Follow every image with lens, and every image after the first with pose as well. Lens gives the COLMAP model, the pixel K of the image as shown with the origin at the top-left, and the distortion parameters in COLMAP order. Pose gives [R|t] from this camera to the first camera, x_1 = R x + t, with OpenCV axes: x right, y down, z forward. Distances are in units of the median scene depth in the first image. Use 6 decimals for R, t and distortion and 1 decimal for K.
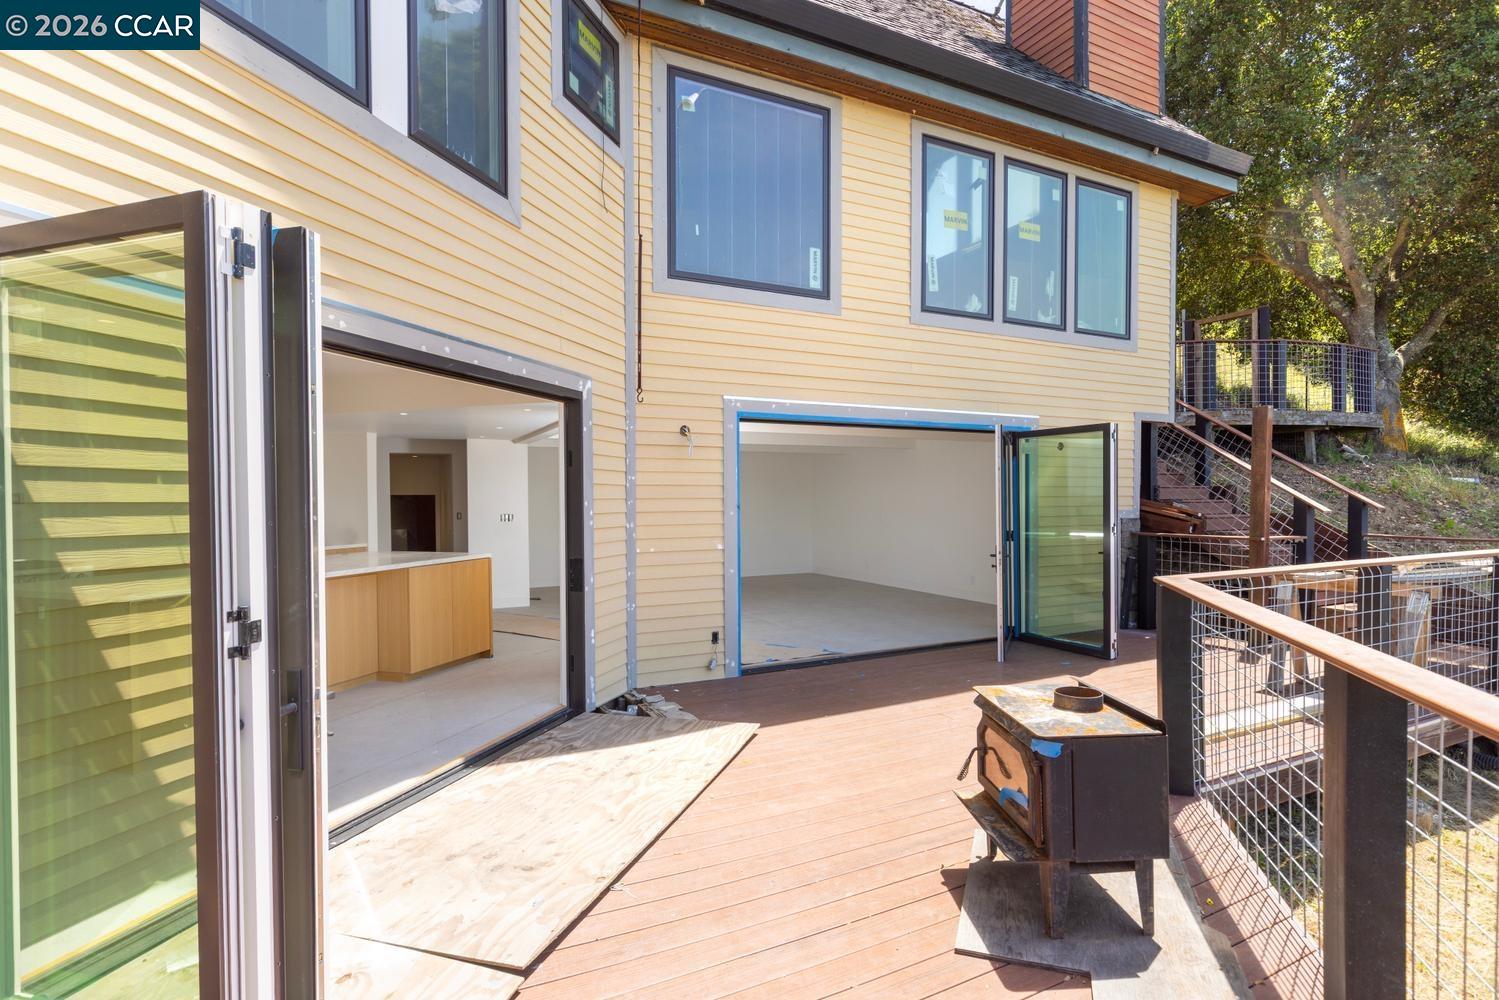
lens RADIAL K [[754.9, 0, 747.7], [0, 754.9, 518.4], [0, 0, 1]] dist [0.001865, -0.000159]
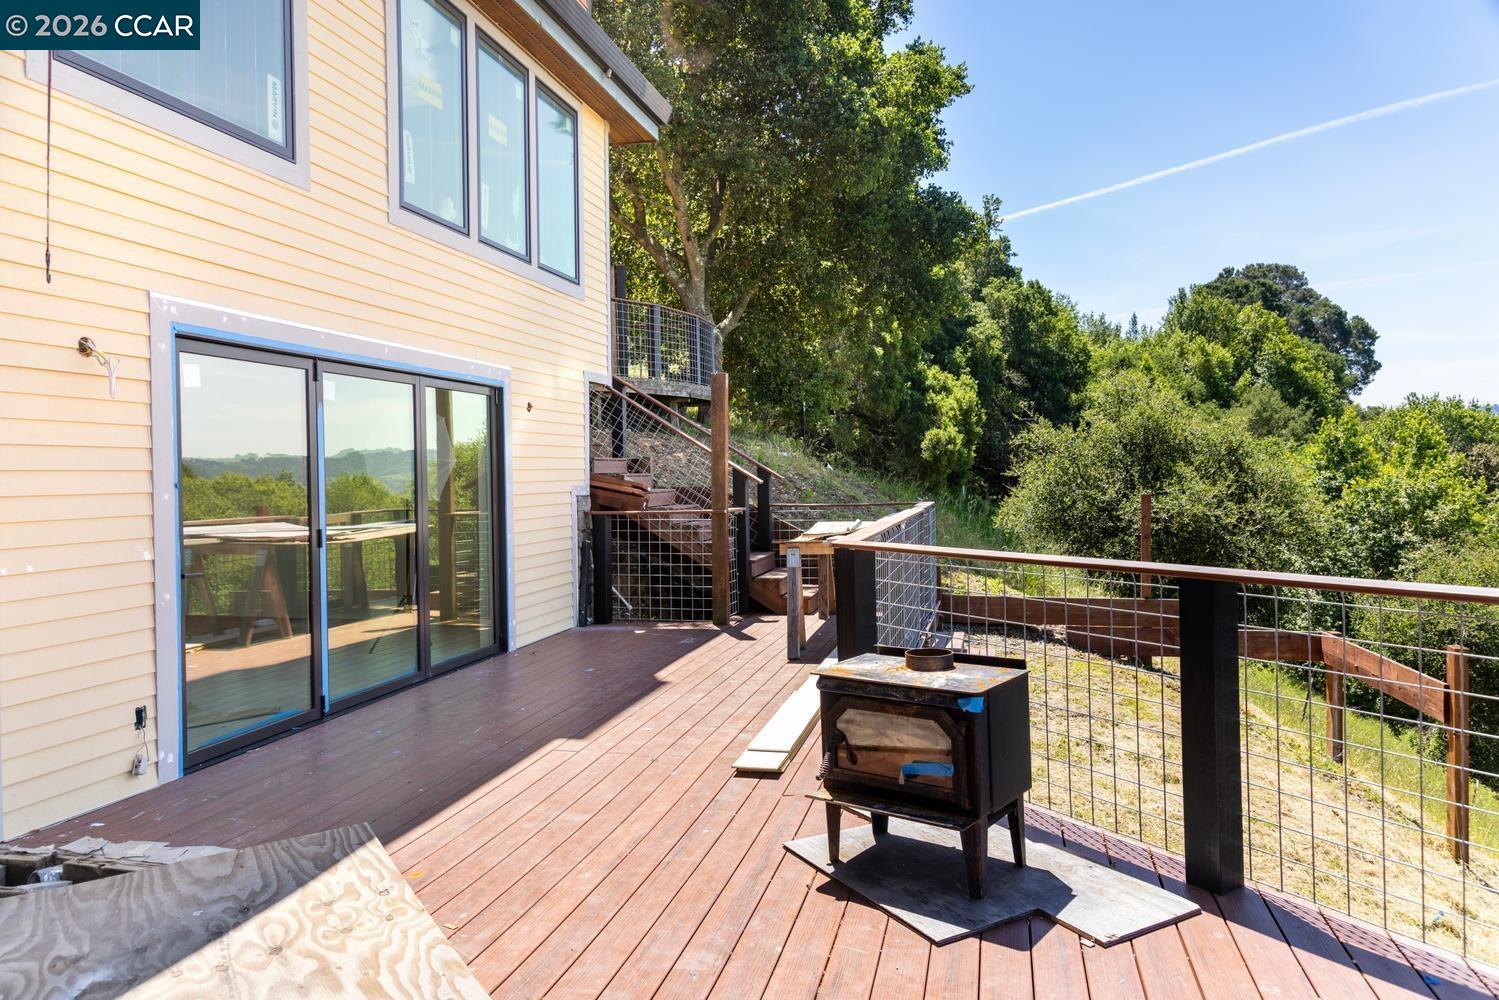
lens RADIAL K [[1021.3, 0, 749.5], [0, 1021.3, 500.0], [0, 0, 1]] dist [0.026459, -0.001200]
pose [[0.648088, -0.028440, 0.761035, -0.334450], [0.038815, 0.999237, 0.004287, 0.009563], [-0.760576, 0.026761, 0.648697, 0.149231]]
